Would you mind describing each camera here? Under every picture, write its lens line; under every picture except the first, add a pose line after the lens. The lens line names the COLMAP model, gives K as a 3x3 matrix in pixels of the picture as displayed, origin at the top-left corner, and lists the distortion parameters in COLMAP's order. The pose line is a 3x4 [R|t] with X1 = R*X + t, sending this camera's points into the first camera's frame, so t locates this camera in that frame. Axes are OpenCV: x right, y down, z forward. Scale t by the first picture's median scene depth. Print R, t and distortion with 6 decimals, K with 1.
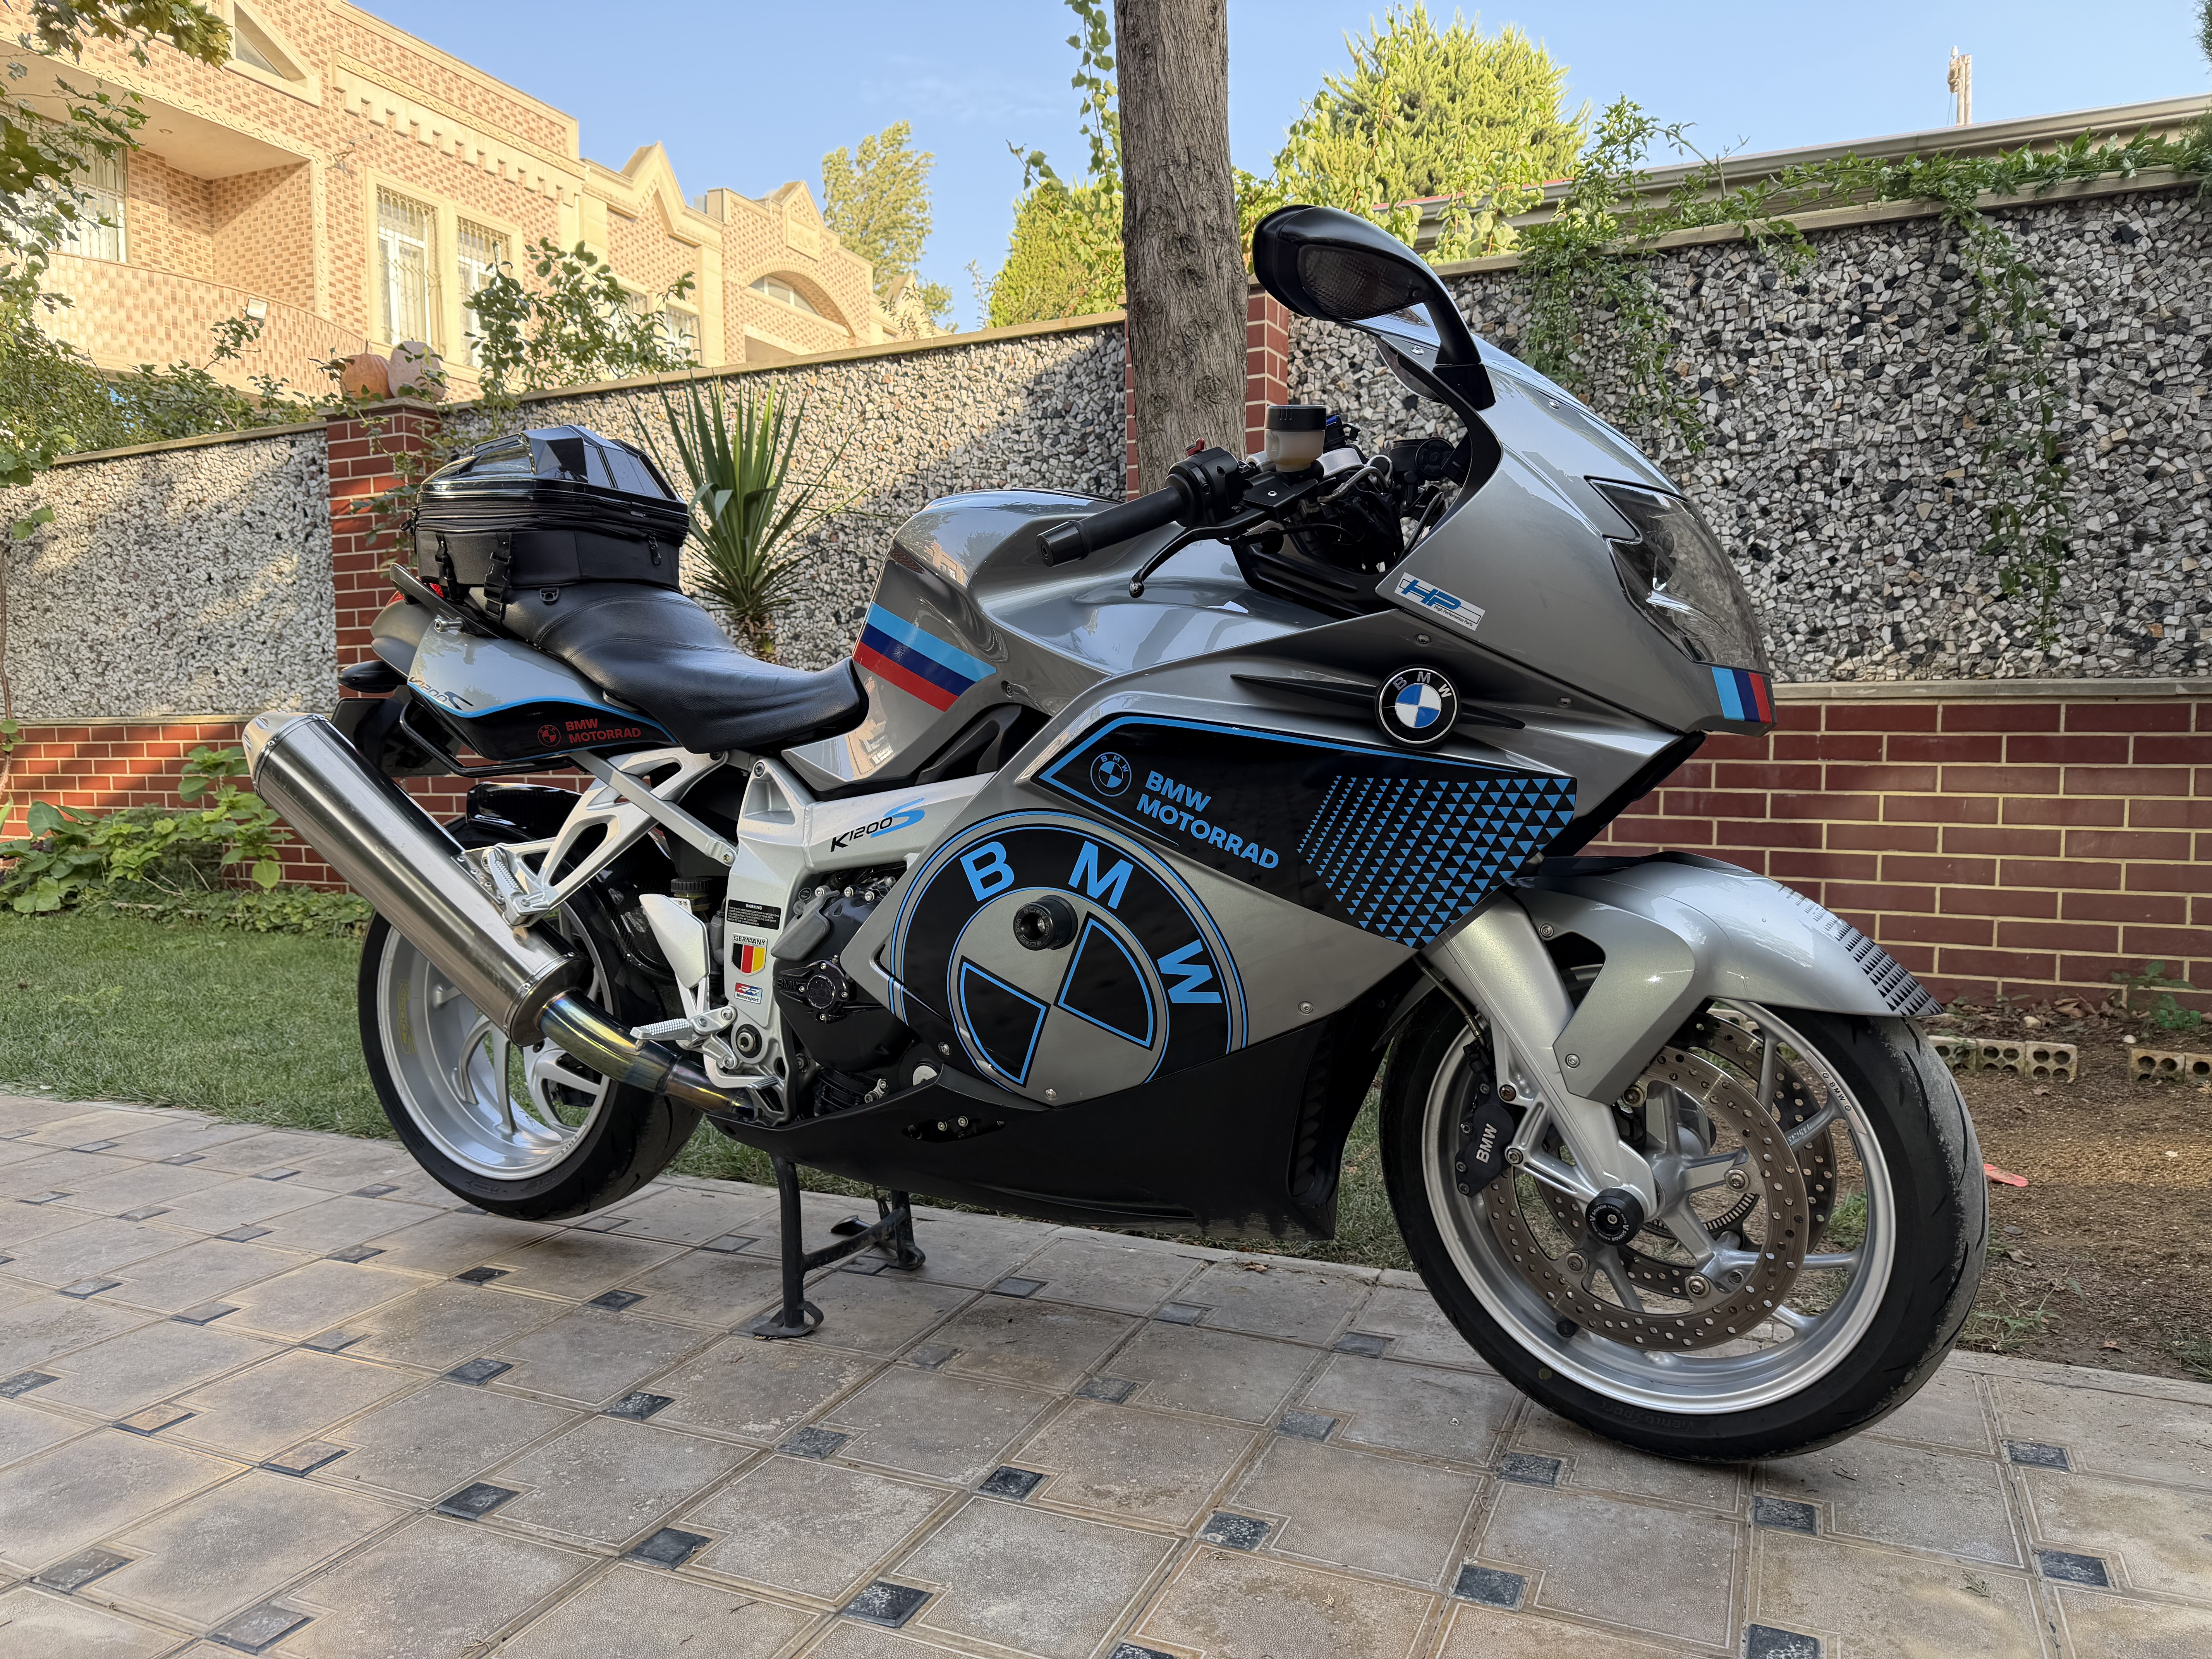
lens RADIAL K [[1555.0, 0, 1106.1], [0, 1555.0, 833.1], [0, 0, 1]] dist [0.007960, -0.010138]
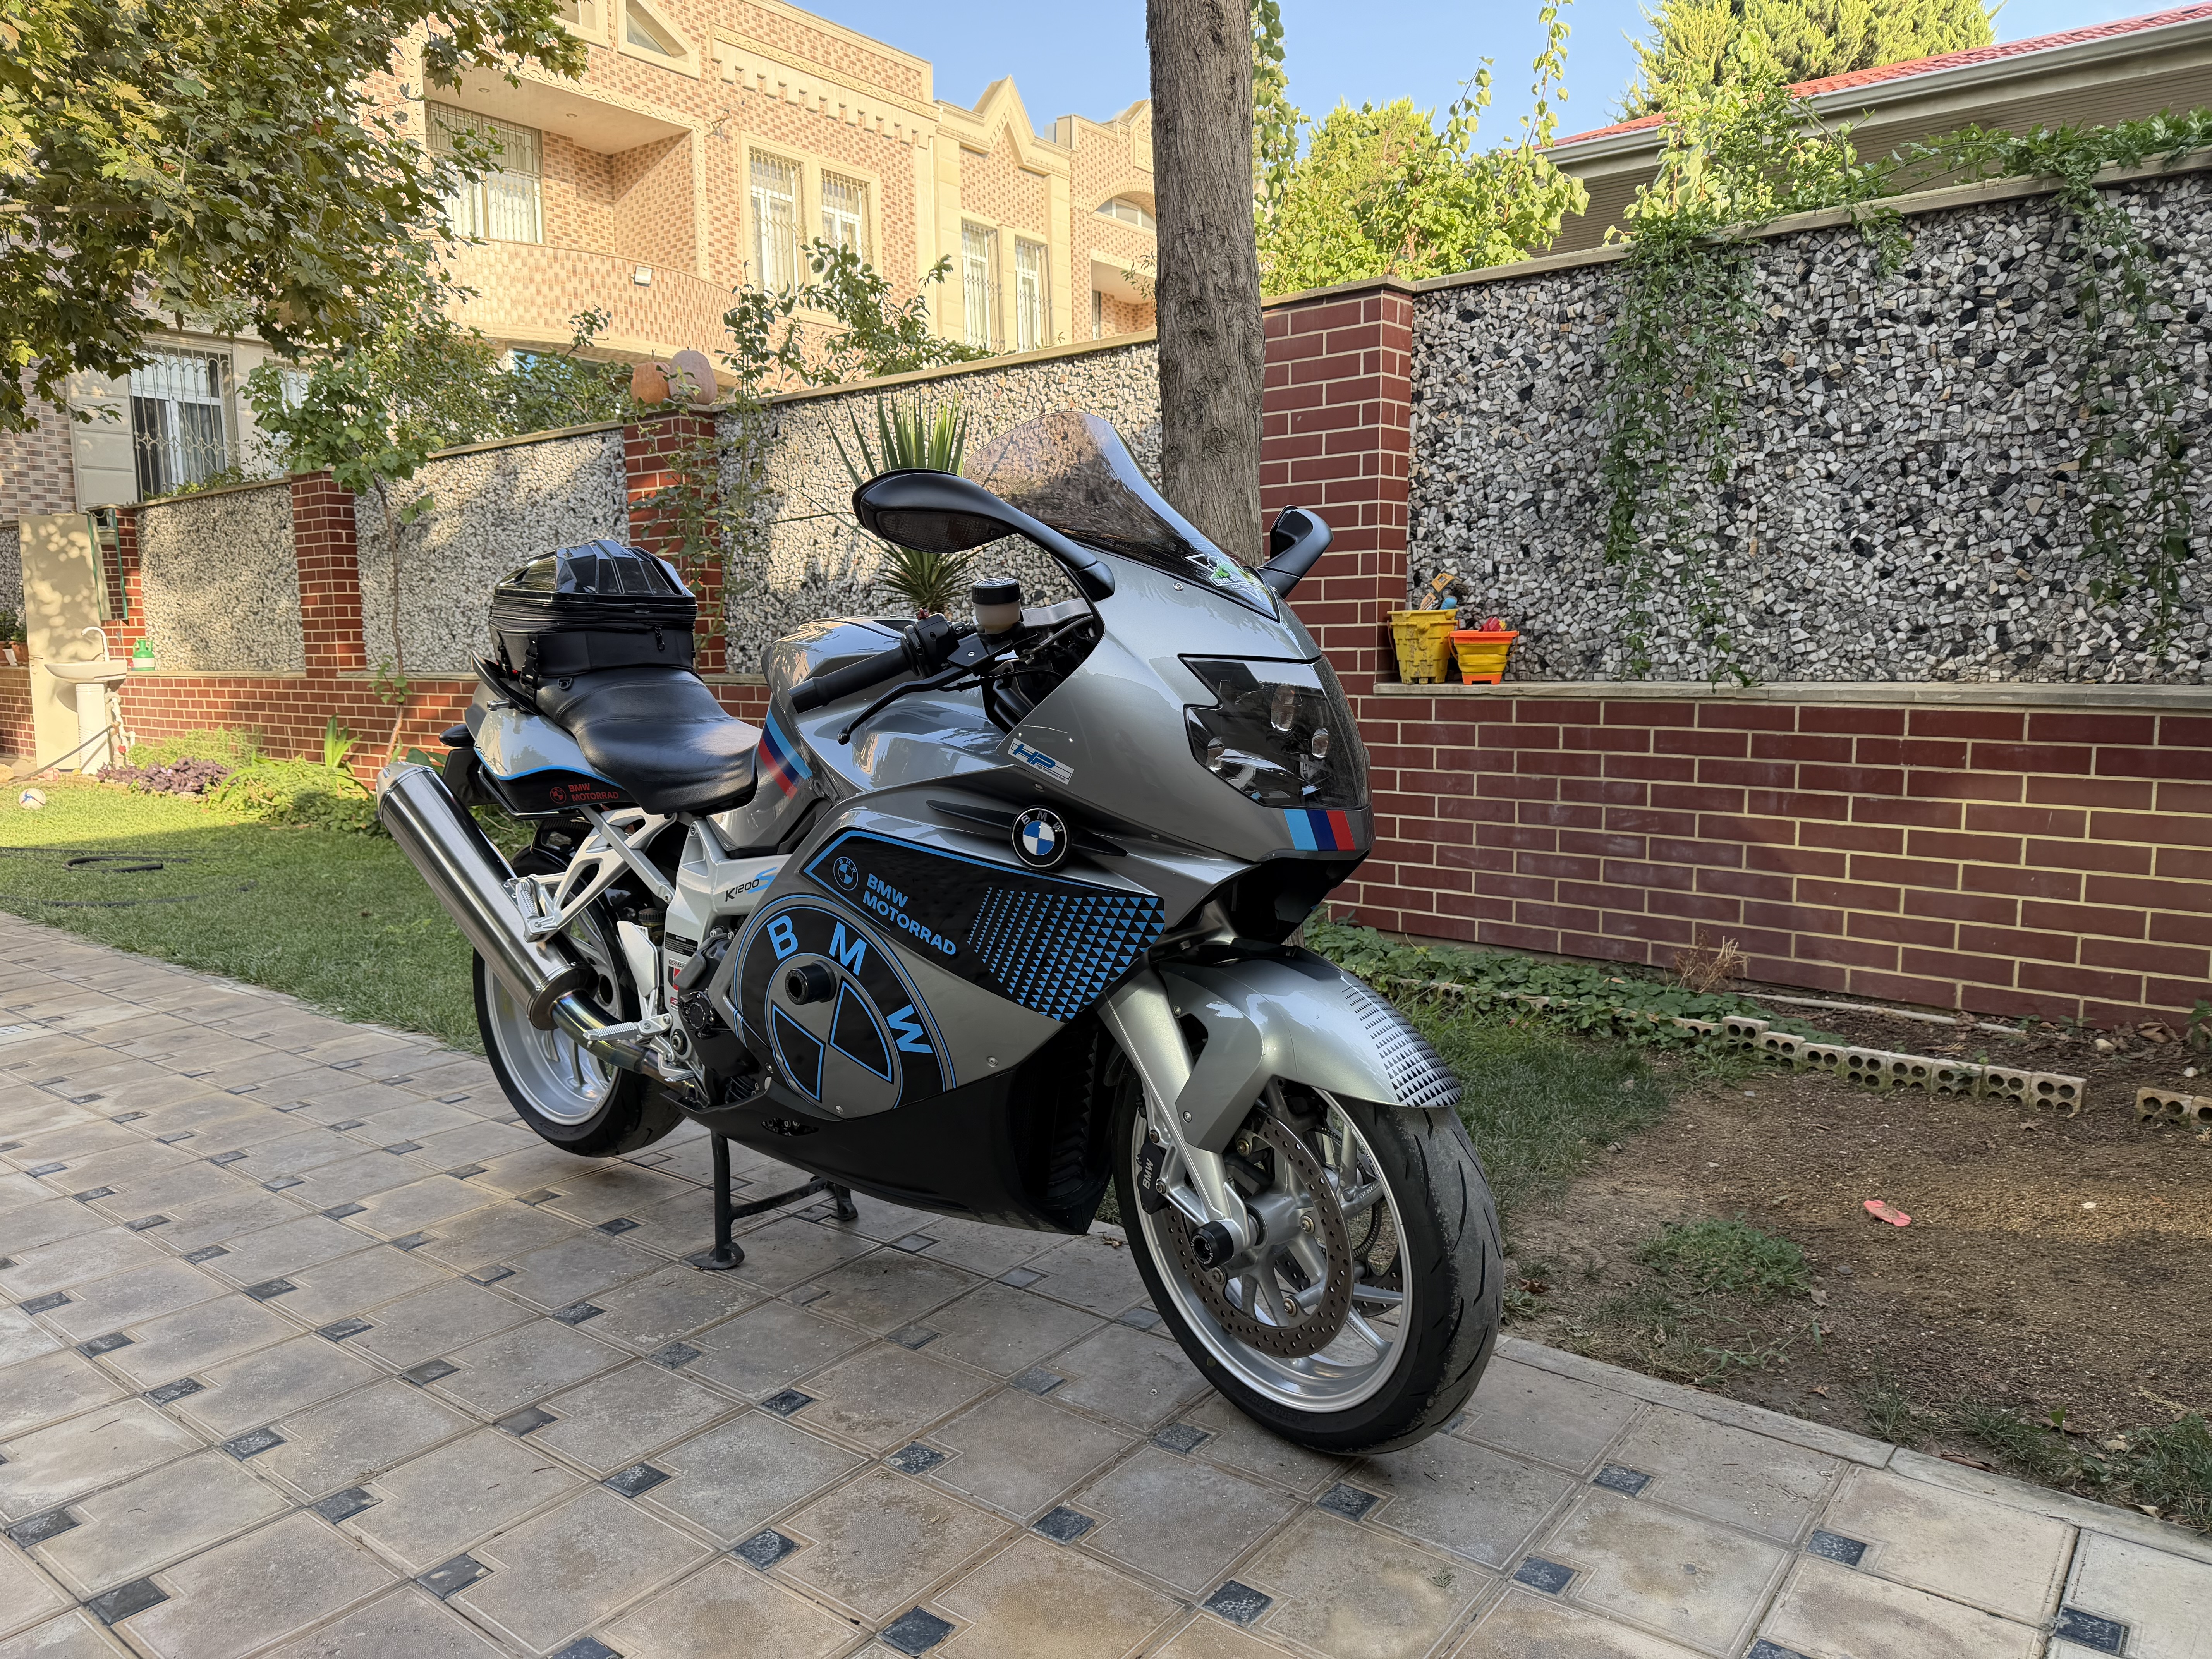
lens RADIAL K [[1554.0, 0, 1106.3], [0, 1554.0, 821.7], [0, 0, 1]] dist [0.021431, -0.024075]
pose [[0.970729, 0.023848, -0.238990, 0.211399], [-0.010411, 0.998301, 0.057328, -0.063849], [0.239951, -0.053161, 0.969328, -0.079489]]
